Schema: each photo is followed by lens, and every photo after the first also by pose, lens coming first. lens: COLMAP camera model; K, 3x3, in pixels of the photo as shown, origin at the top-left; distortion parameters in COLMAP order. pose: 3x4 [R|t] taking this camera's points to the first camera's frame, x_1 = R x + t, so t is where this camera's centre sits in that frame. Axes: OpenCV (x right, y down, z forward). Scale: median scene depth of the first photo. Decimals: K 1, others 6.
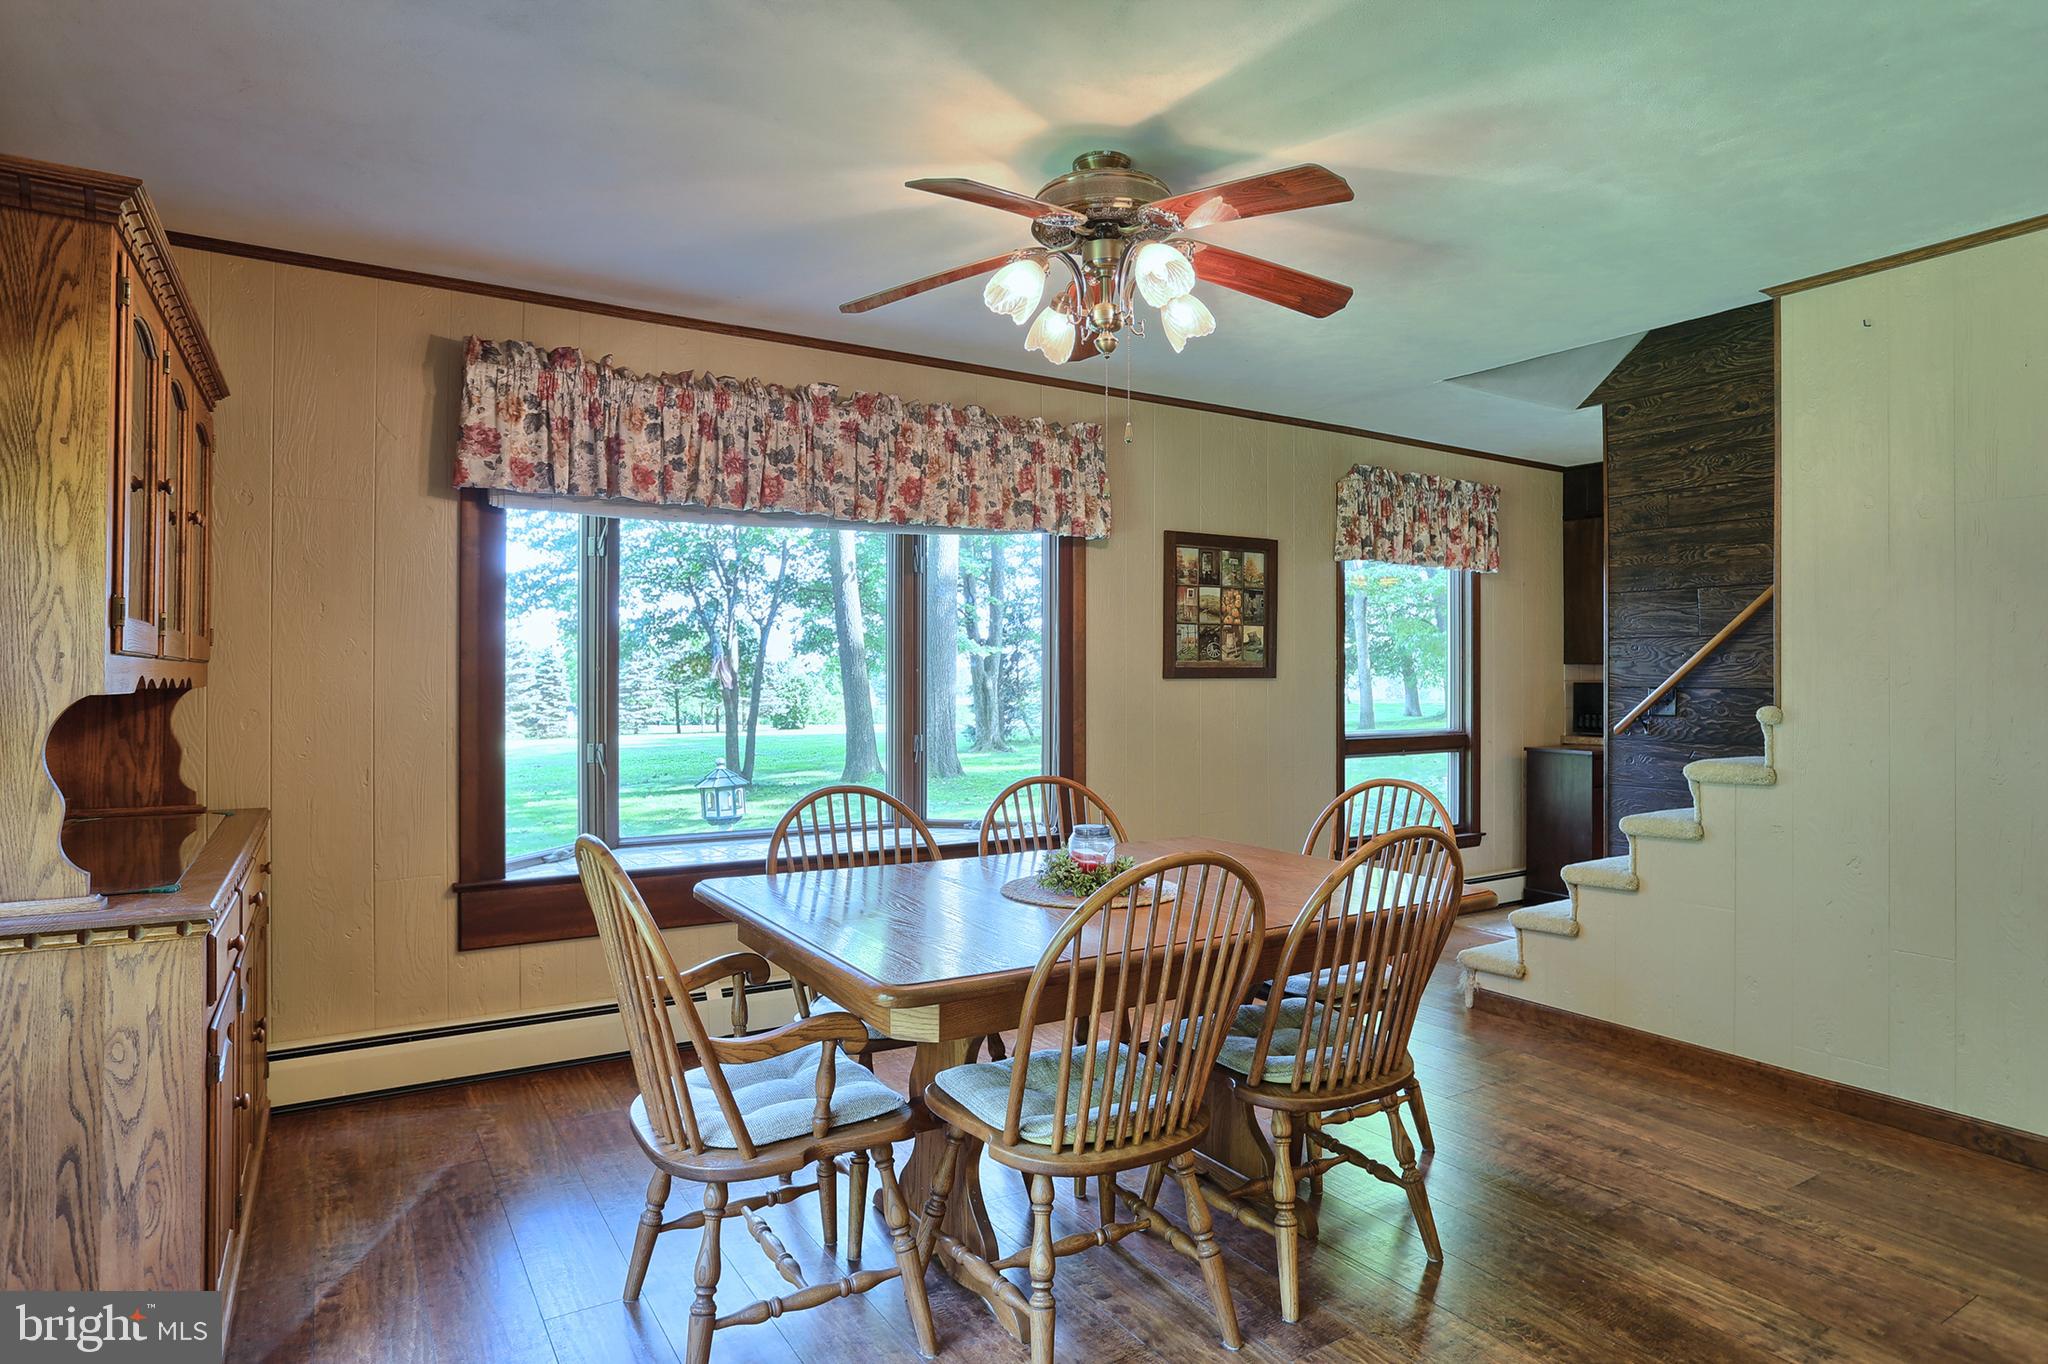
lens RADIAL K [[1149.3, 0, 1015.5], [0, 1149.3, 677.8], [0, 0, 1]] dist [-0.037038, 0.012098]
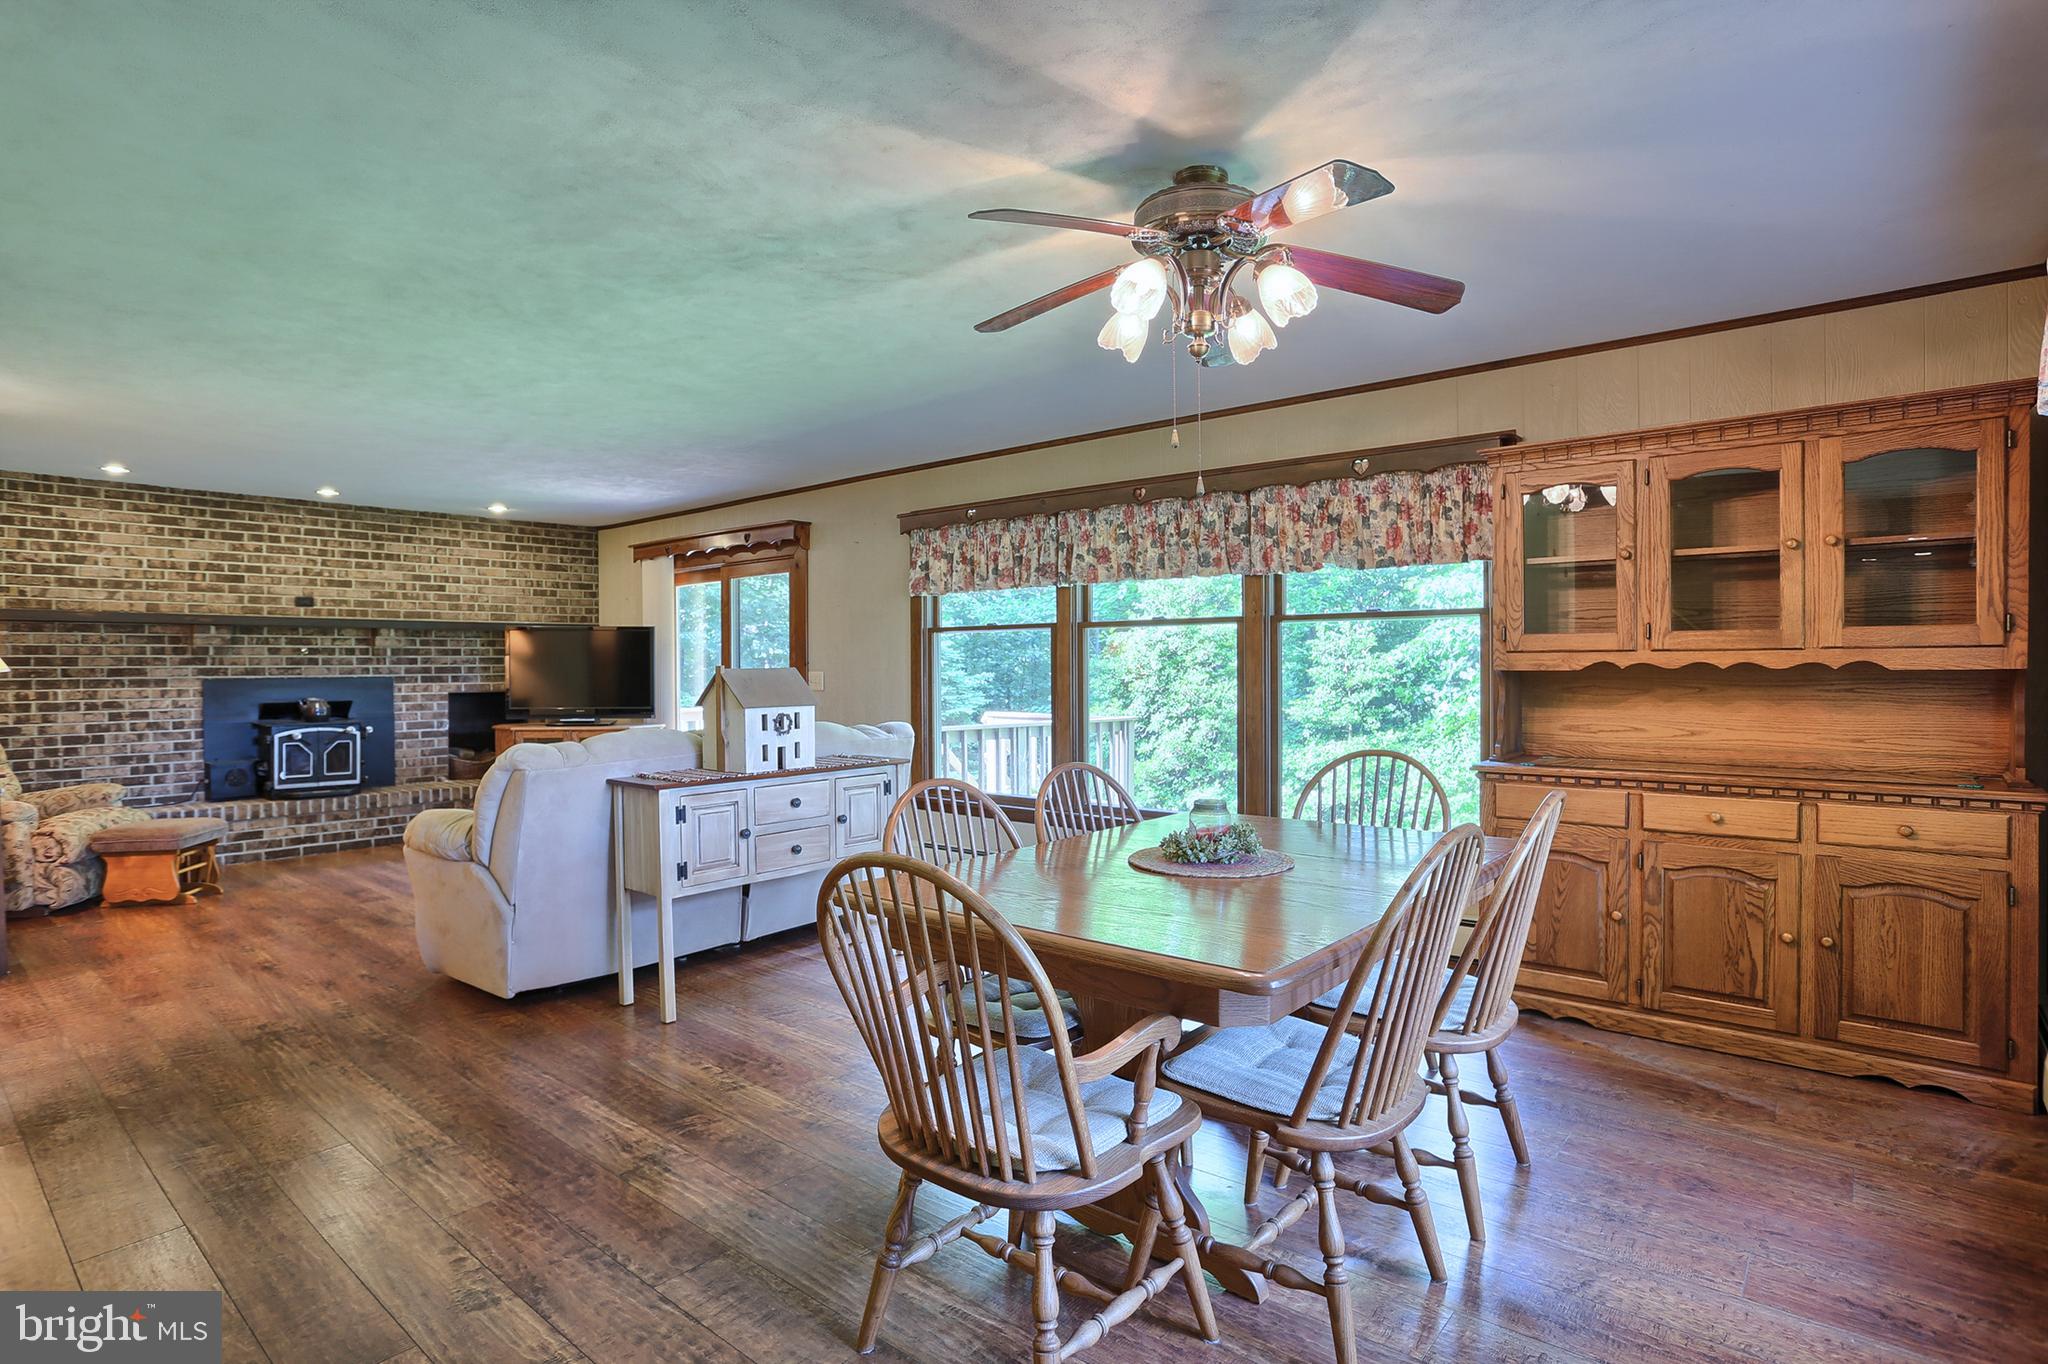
lens RADIAL K [[1057.2, 0, 1019.5], [0, 1057.2, 658.2], [0, 0, 1]] dist [-0.067819, 0.030342]
pose [[-0.953415, 0.004711, -0.301626, 0.345771], [0.006360, 0.999970, -0.004485, -0.002580], [0.301596, -0.006194, -0.953416, 1.224161]]
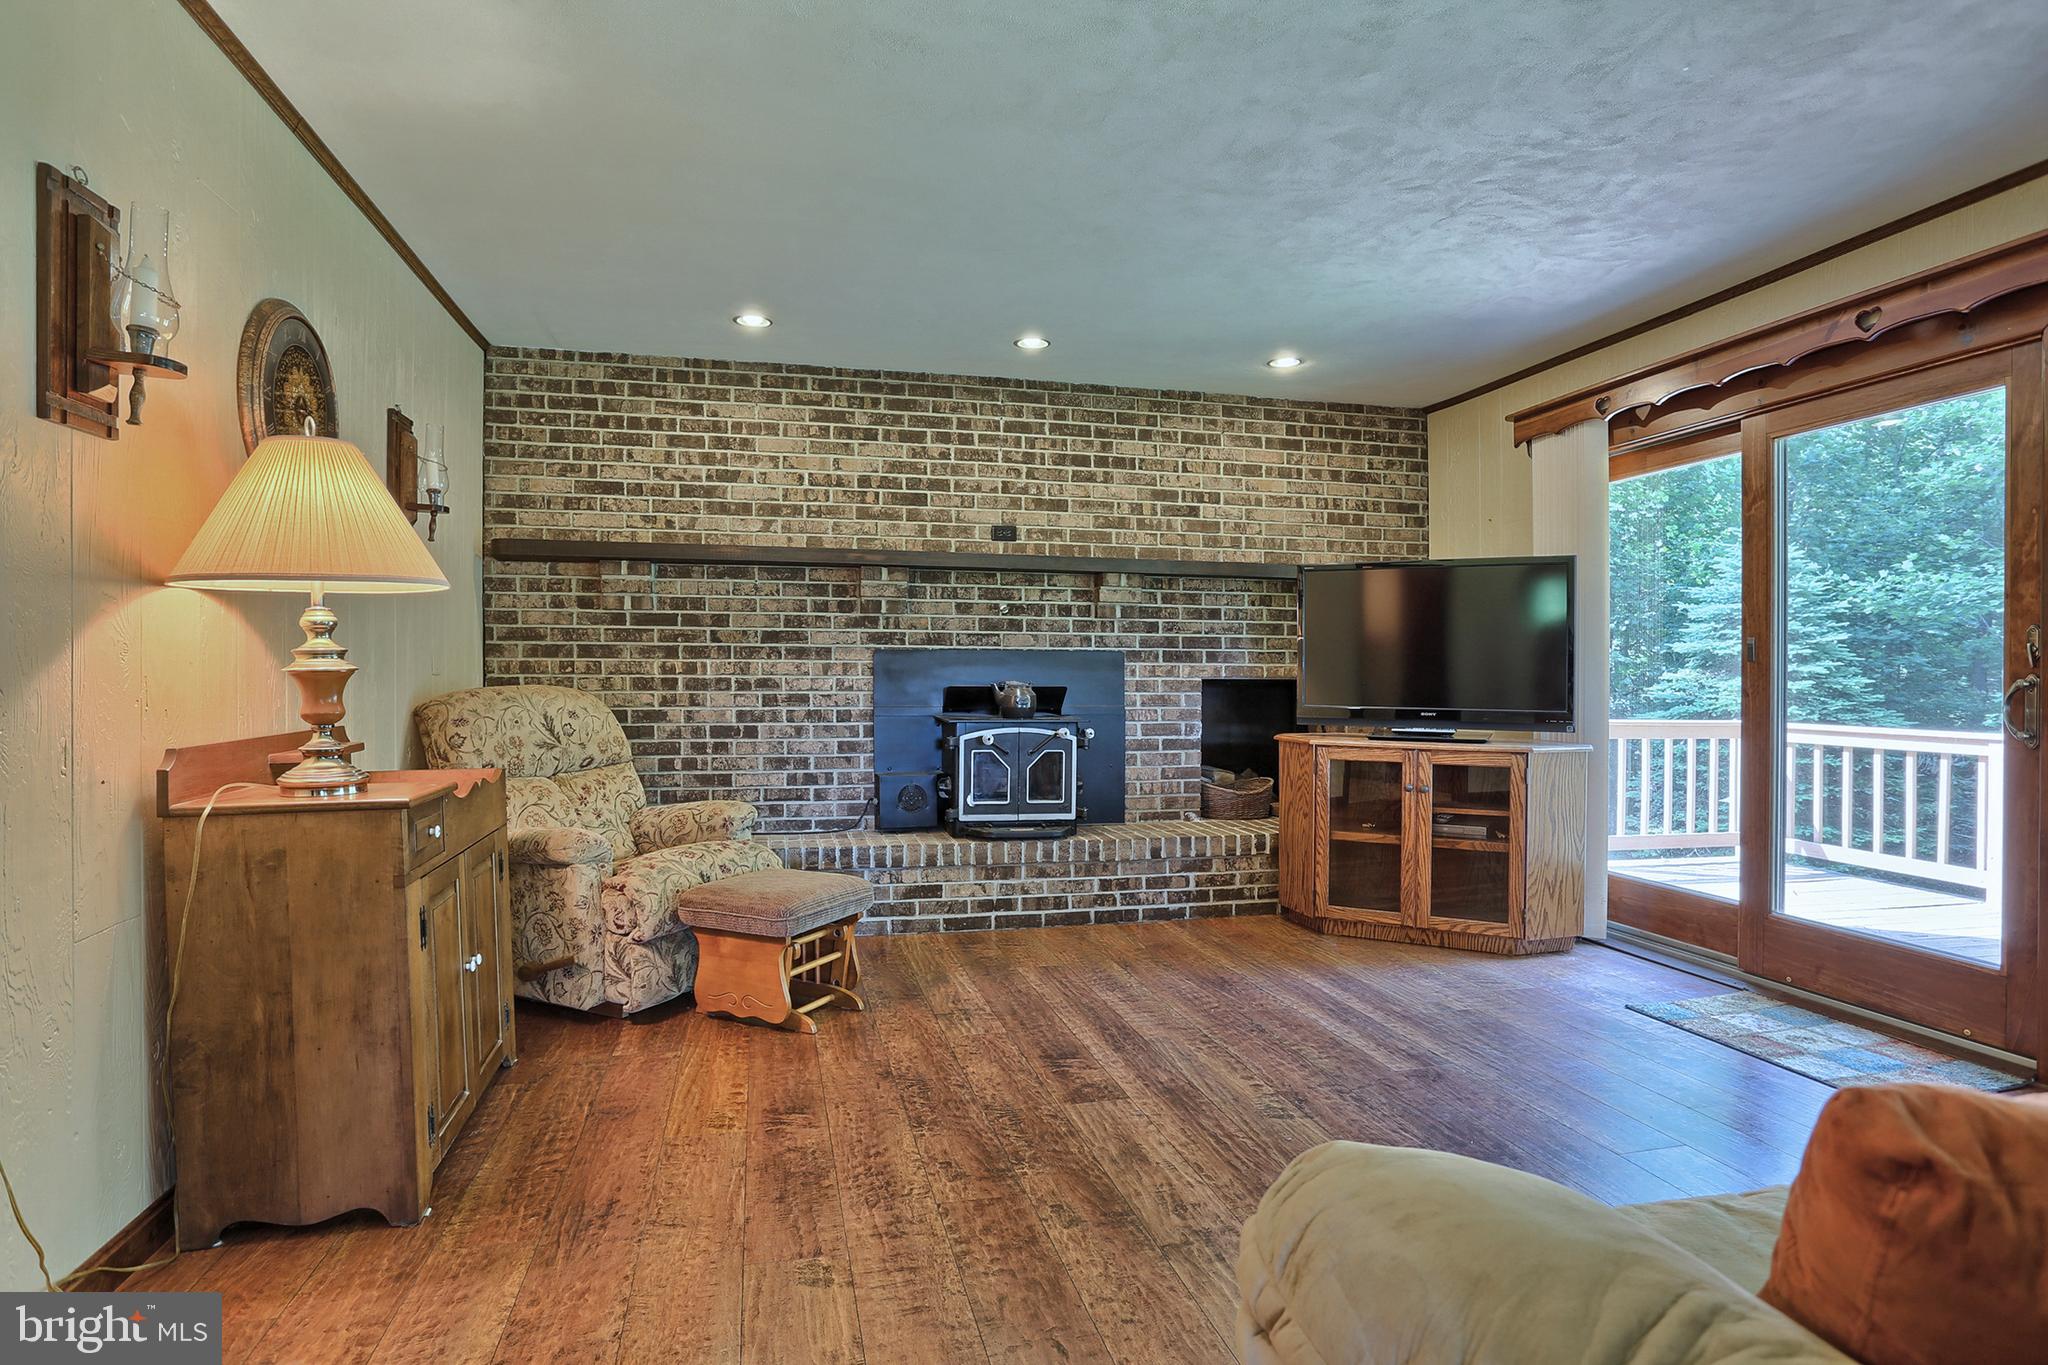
lens RADIAL K [[1057.2, 0, 1007.1], [0, 1057.2, 690.1], [0, 0, 1]] dist [-0.067819, 0.030342]
pose [[-0.946263, -0.009446, 0.323261, 0.605439], [-0.005354, 0.999894, 0.013546, 0.045896], [-0.323355, 0.011088, -0.946213, 0.251377]]
